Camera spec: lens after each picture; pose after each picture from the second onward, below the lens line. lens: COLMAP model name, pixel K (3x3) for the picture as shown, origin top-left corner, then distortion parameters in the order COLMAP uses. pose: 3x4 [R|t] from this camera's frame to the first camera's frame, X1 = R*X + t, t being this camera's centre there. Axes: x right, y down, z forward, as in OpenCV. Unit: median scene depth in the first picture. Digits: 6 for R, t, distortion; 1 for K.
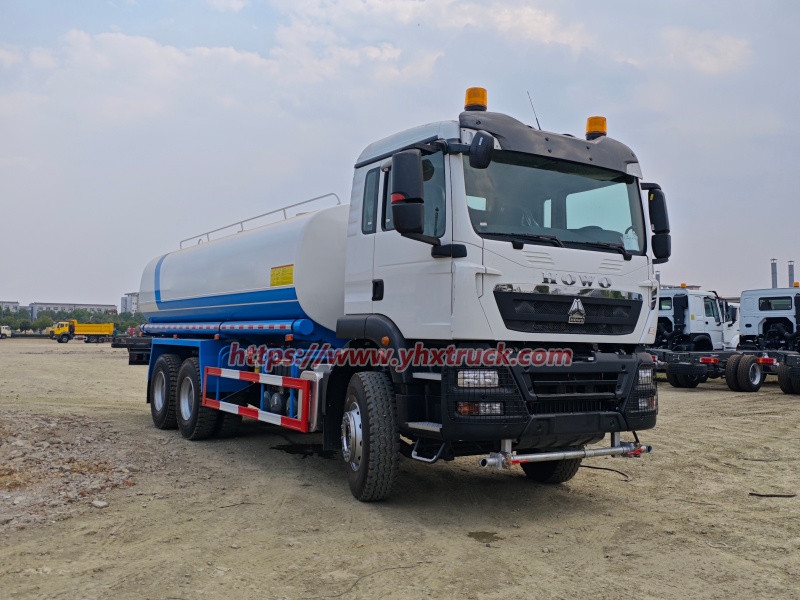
lens RADIAL K [[776.5, 0, 400.0], [0, 776.5, 300.0], [0, 0, 1]] dist [0.008004, -0.022468]
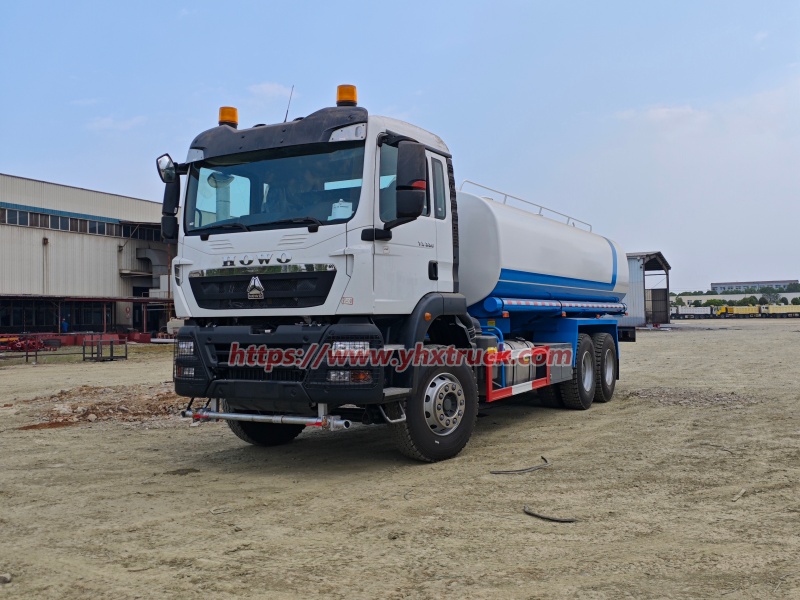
lens RADIAL K [[776.5, 0, 400.0], [0, 776.5, 300.0], [0, 0, 1]] dist [0.008004, -0.022468]
pose [[0.486159, -0.044295, -0.872747, 1.307408], [0.067202, 0.997652, -0.013200, 0.060873], [0.871283, -0.052233, 0.487994, 0.655653]]
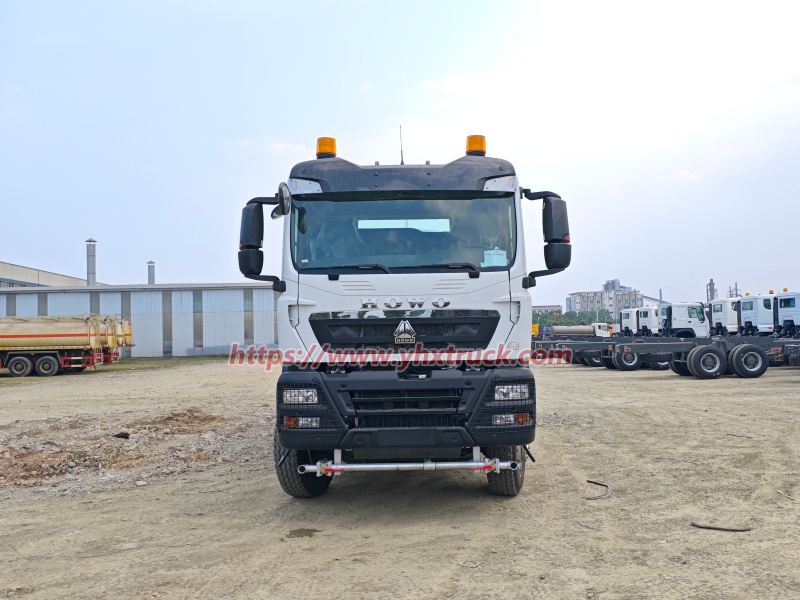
lens RADIAL K [[776.5, 0, 400.0], [0, 776.5, 300.0], [0, 0, 1]] dist [0.008004, -0.022468]
pose [[0.846798, -0.058336, -0.528706, 0.803519], [0.060554, 0.998078, -0.013139, -0.015847], [0.528456, -0.020889, 0.848703, 0.096287]]
